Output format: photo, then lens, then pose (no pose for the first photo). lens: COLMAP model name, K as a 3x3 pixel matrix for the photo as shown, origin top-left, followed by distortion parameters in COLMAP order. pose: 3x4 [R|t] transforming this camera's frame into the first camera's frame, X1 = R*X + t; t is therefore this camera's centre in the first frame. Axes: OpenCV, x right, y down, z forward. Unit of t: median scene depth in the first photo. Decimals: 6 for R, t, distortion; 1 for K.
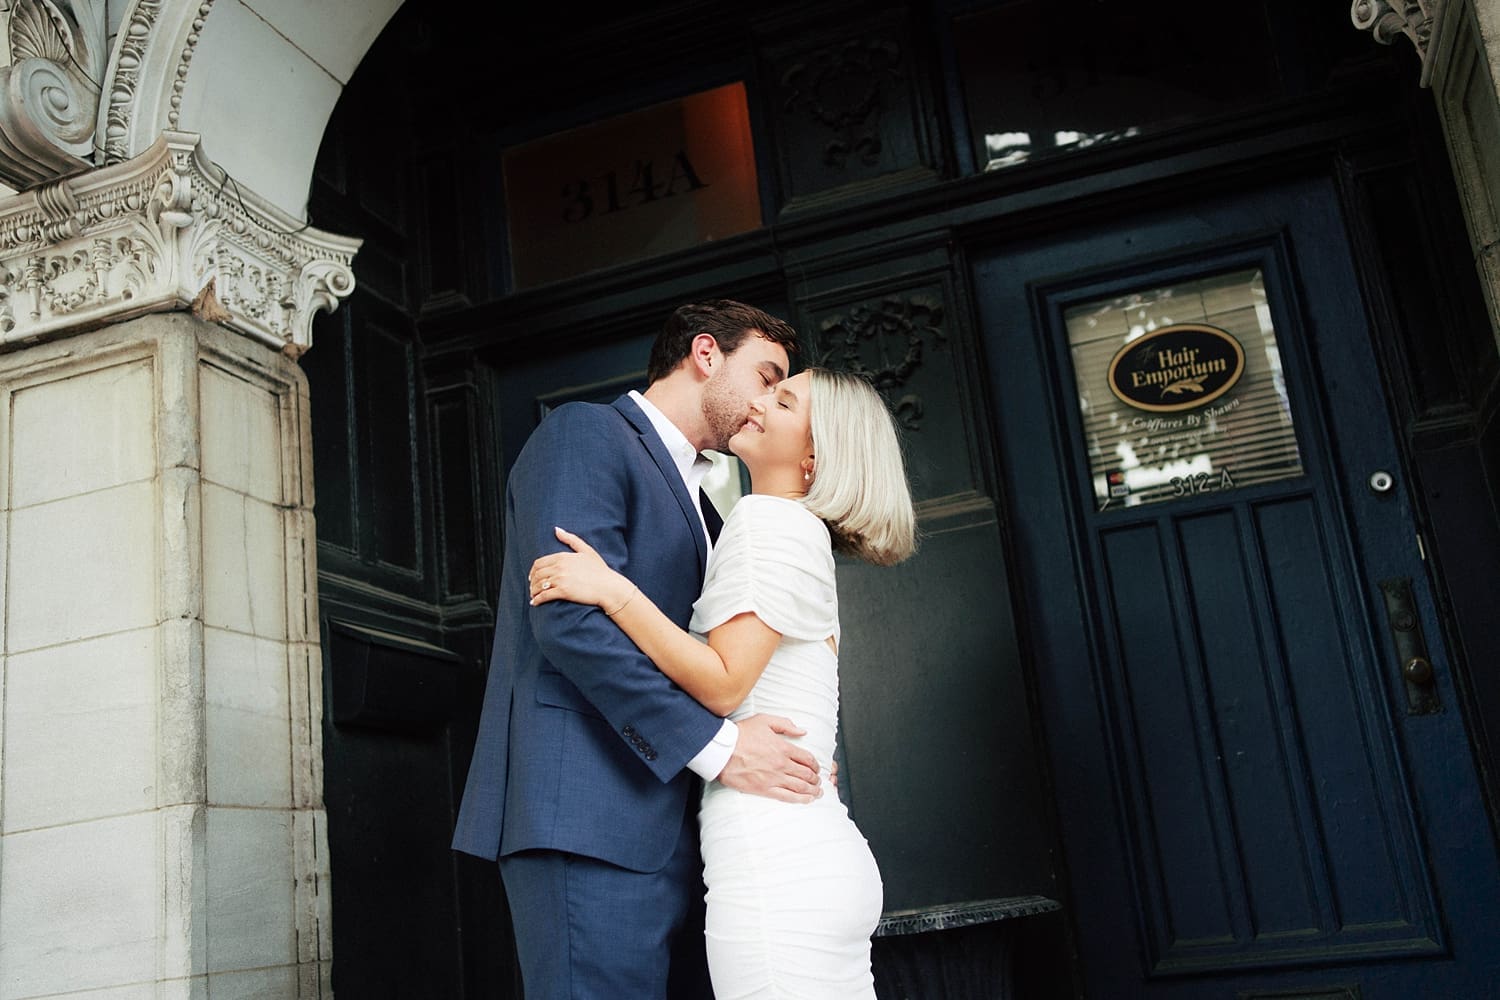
lens RADIAL K [[1510.4, 0, 750.0], [0, 1510.4, 500.0], [0, 0, 1]] dist [-0.030098, 0.169322]
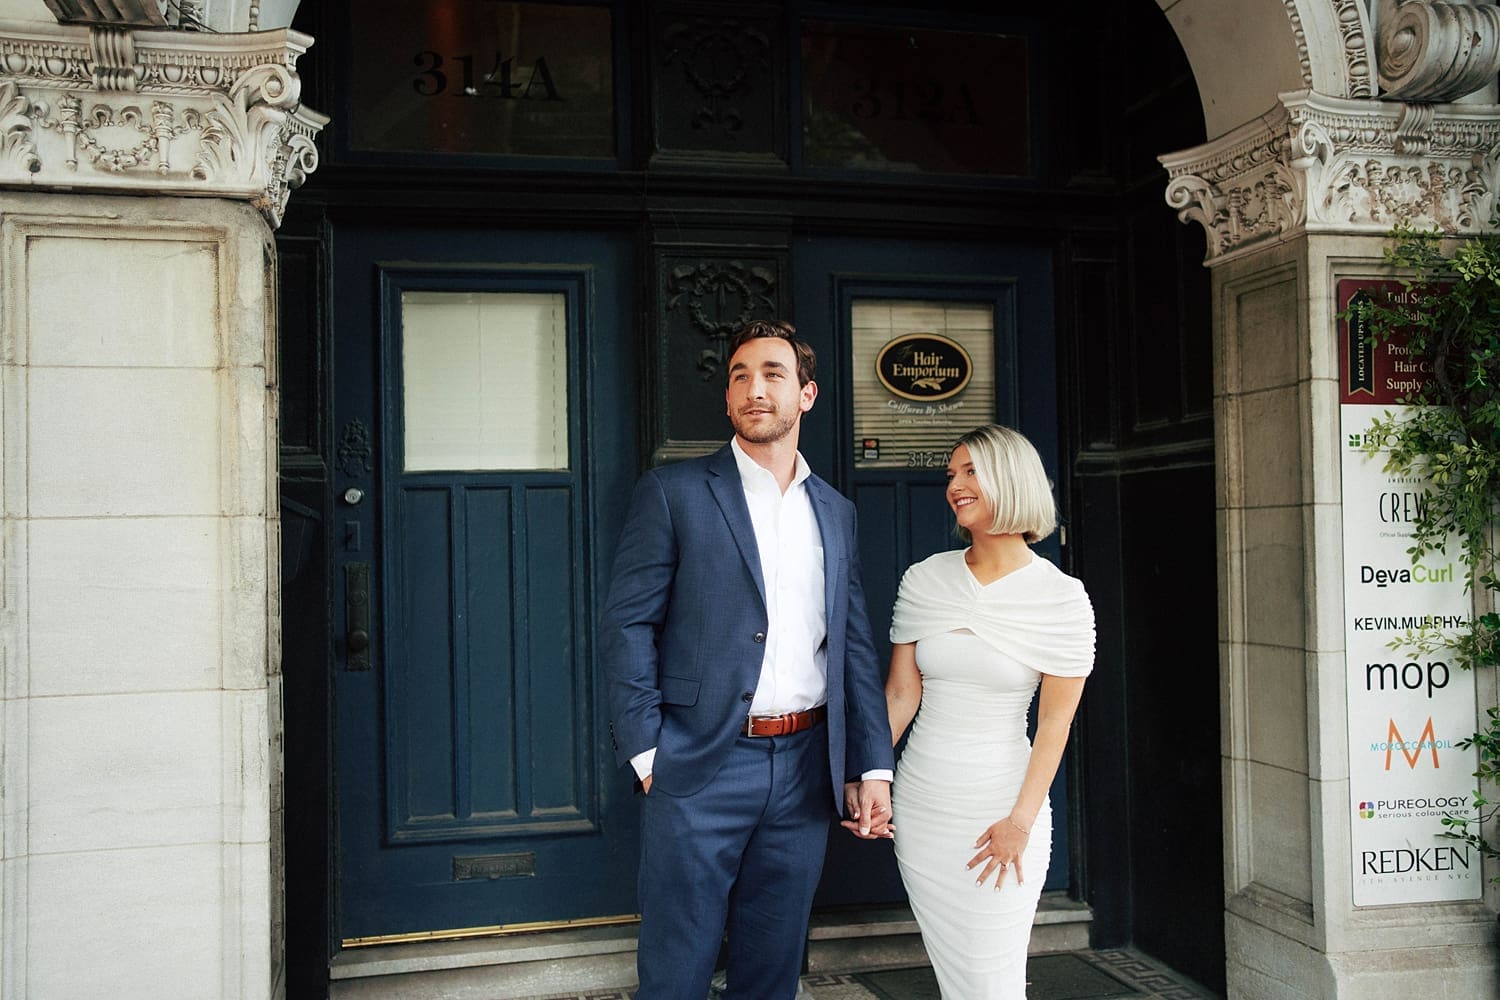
lens RADIAL K [[1510.4, 0, 750.0], [0, 1510.4, 500.0], [0, 0, 1]] dist [-0.030098, 0.169322]
pose [[0.844118, 0.113628, 0.523979, -0.582853], [-0.213560, 0.967669, 0.134196, -0.135106], [-0.491790, -0.225178, 0.841093, -0.054742]]
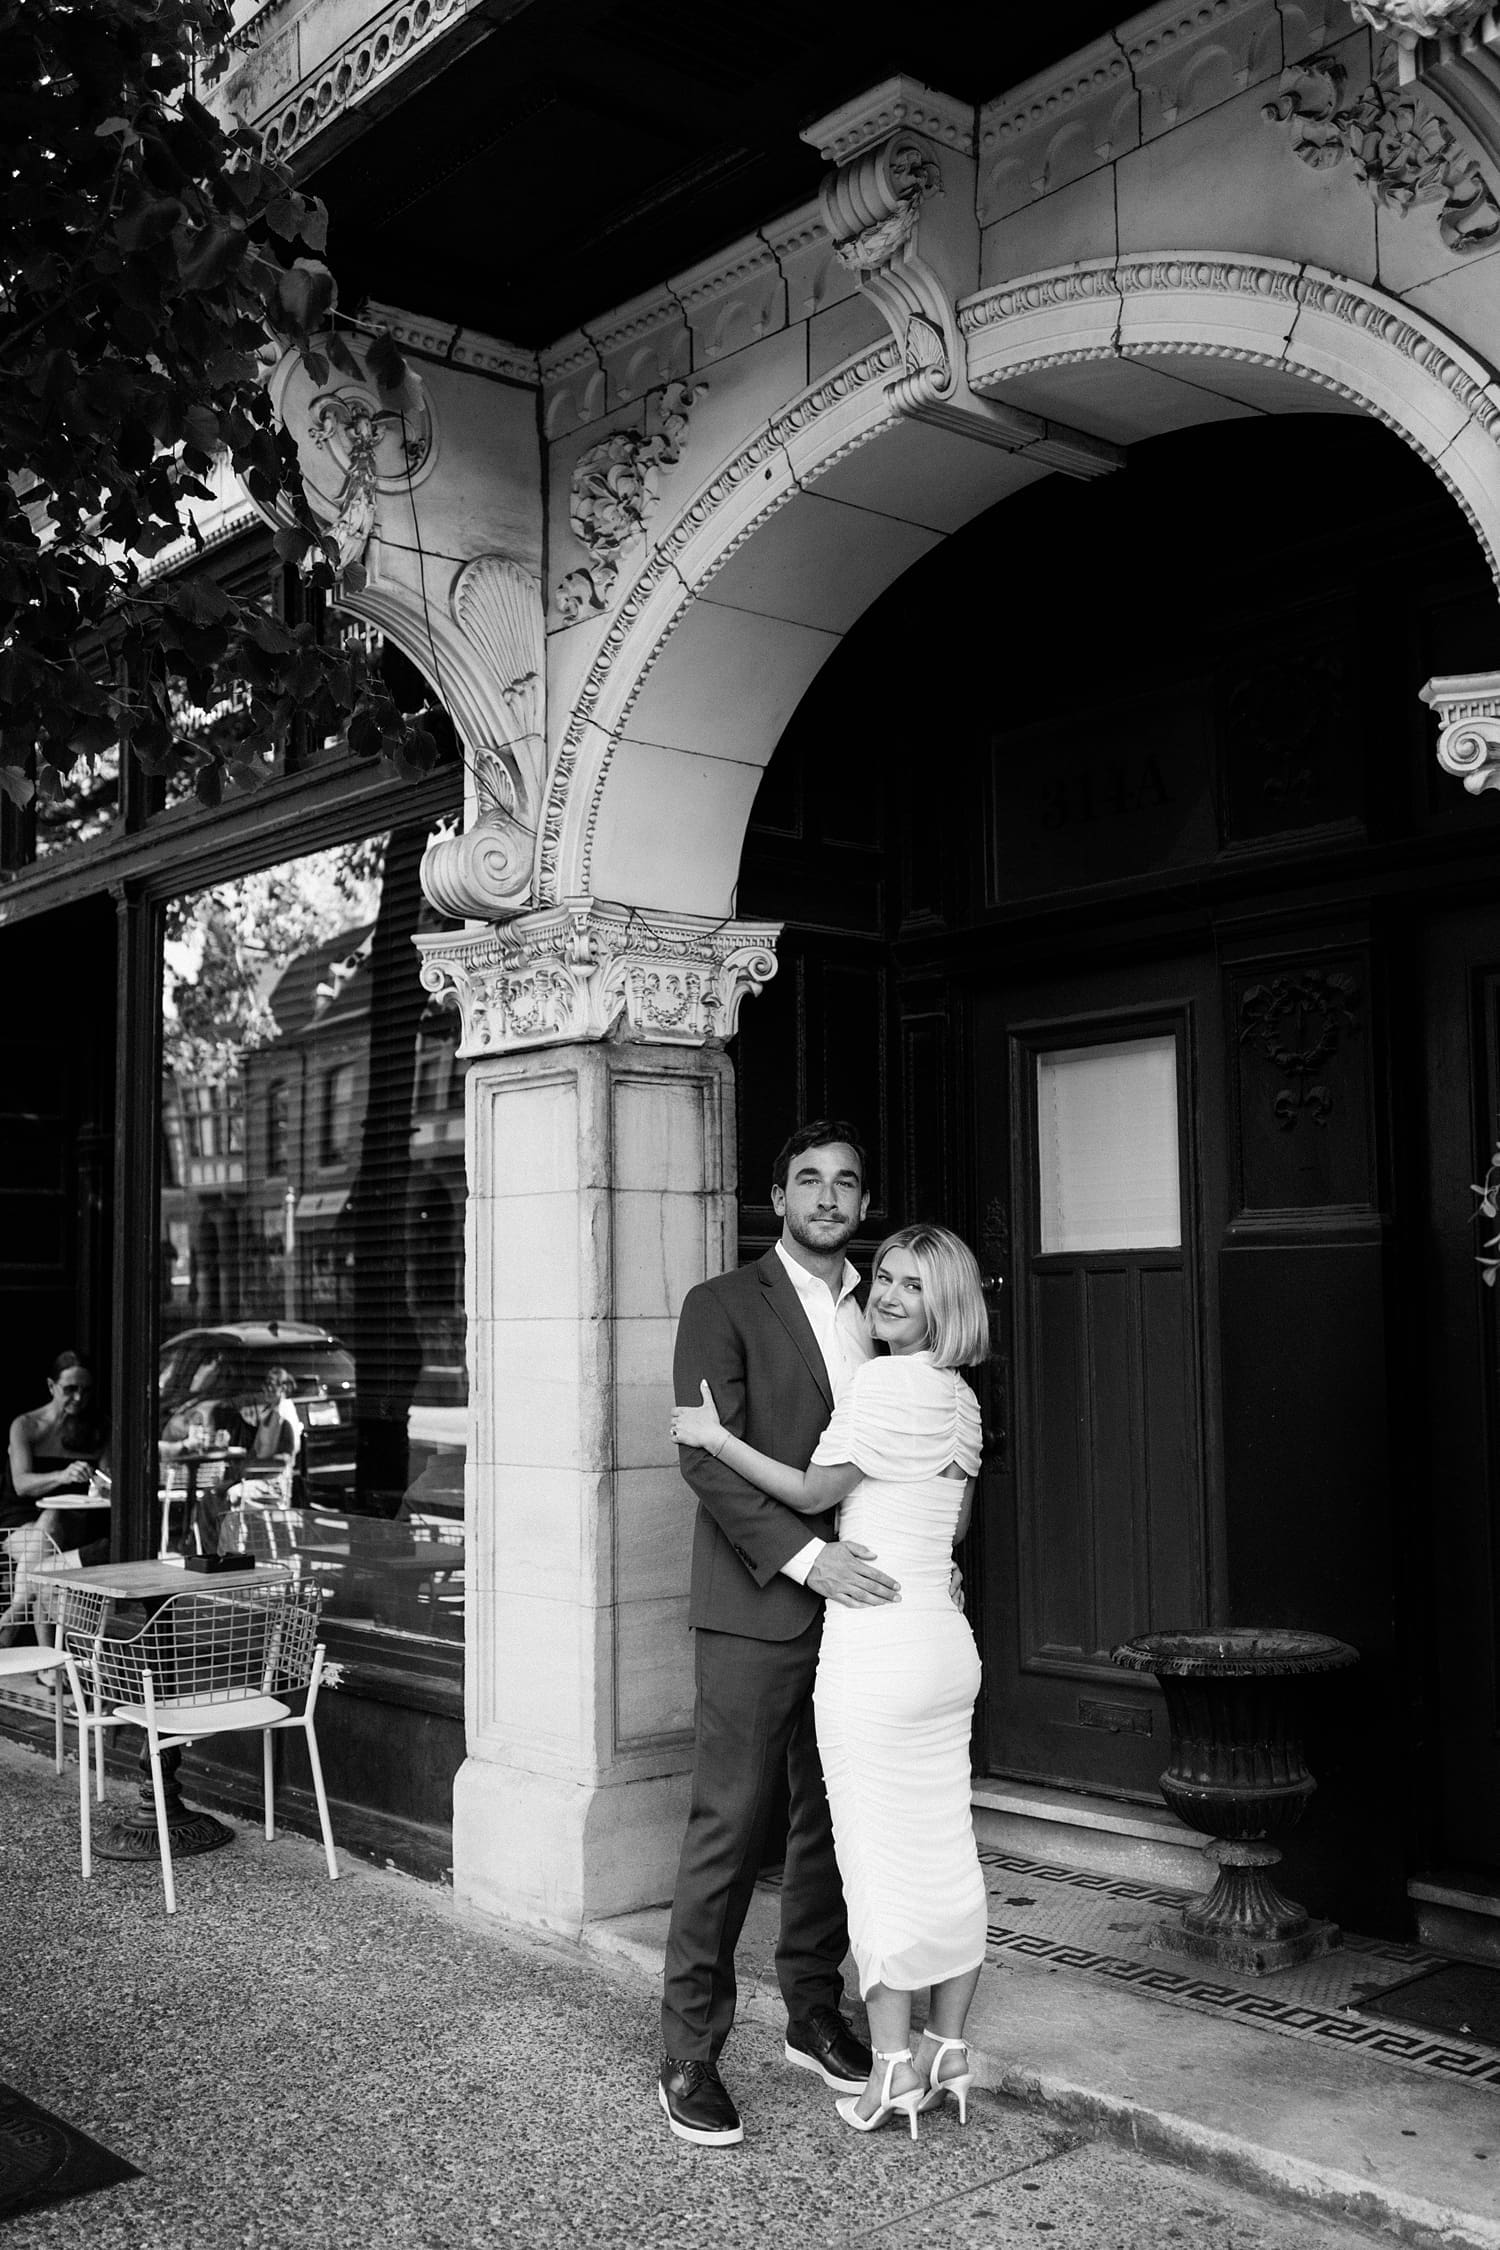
lens RADIAL K [[2330.8, 0, 748.9], [0, 2330.8, 1154.9], [0, 0, 1]] dist [-0.007557, -0.027329]
pose [[0.856489, 0.064306, -0.512143, 0.617063], [0.051701, 0.976531, 0.209079, -0.394203], [0.513569, -0.205553, 0.833064, -0.420978]]
